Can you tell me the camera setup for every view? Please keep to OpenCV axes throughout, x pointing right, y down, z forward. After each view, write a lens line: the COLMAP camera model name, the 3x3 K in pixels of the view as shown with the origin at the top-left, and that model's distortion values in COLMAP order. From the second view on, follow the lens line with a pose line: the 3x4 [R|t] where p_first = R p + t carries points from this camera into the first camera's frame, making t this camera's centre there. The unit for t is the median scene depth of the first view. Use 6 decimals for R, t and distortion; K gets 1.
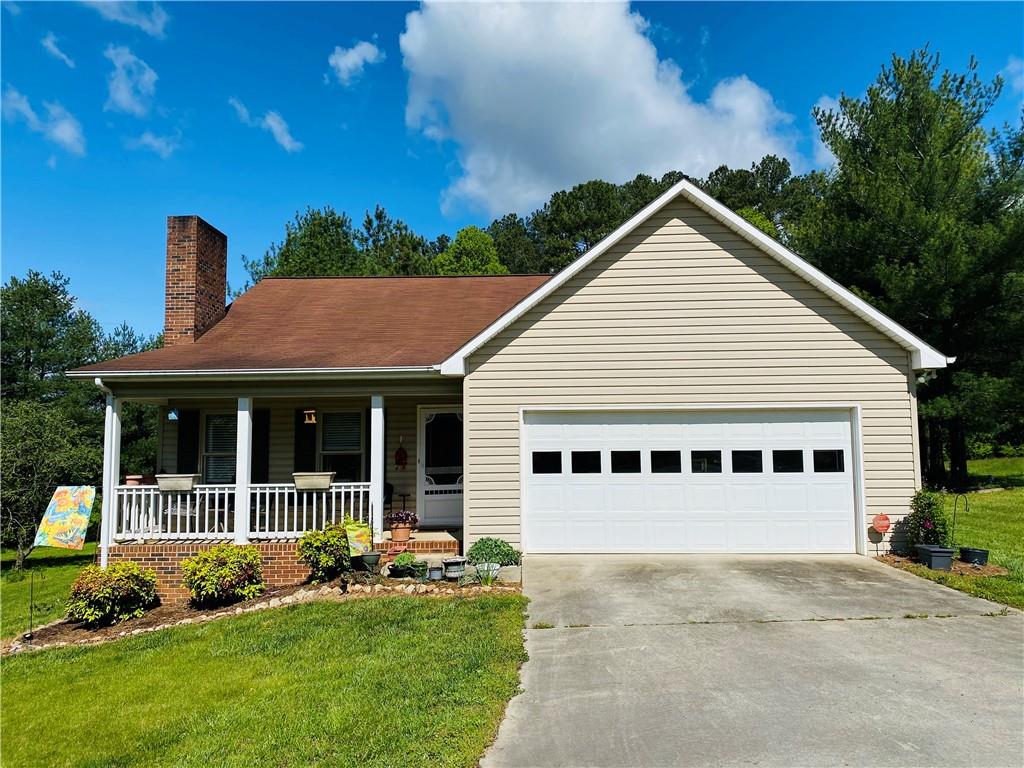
lens RADIAL K [[685.1, 0, 512.0], [0, 685.1, 384.0], [0, 0, 1]] dist [0.077448, 0.000238]
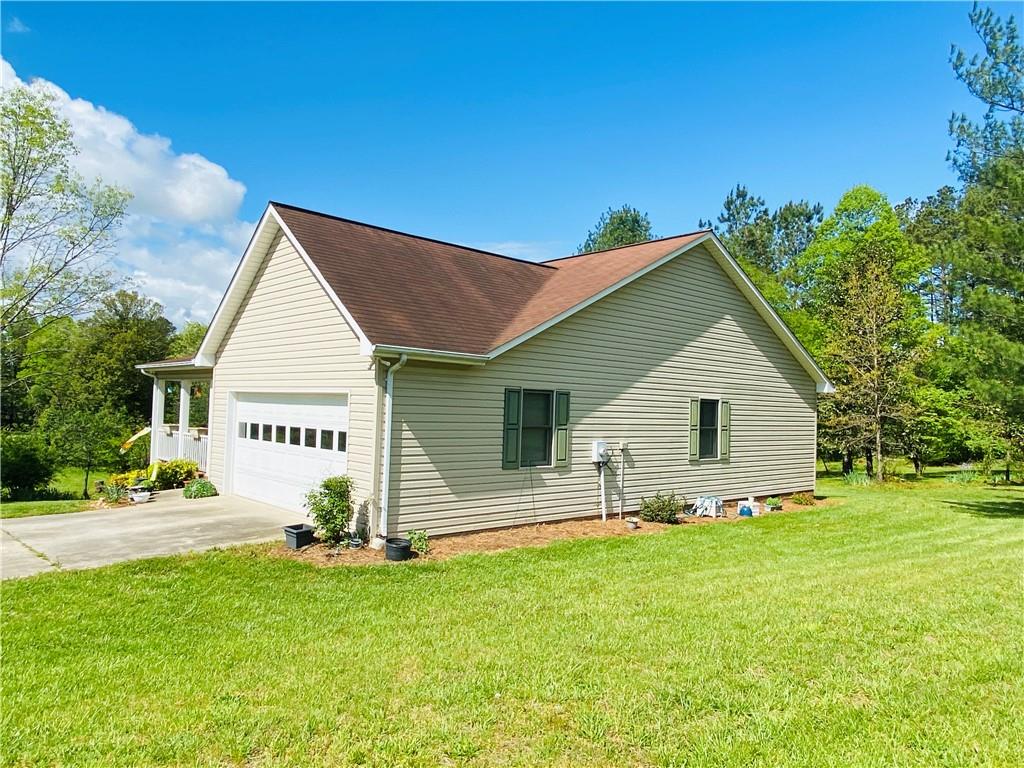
lens RADIAL K [[690.5, 0, 512.0], [0, 690.5, 384.0], [0, 0, 1]] dist [-0.001440, -0.000547]
pose [[0.696215, 0.010416, -0.717758, 1.383833], [0.007809, 0.999726, 0.022083, -0.002314], [0.717791, -0.020980, 0.695943, 0.437872]]
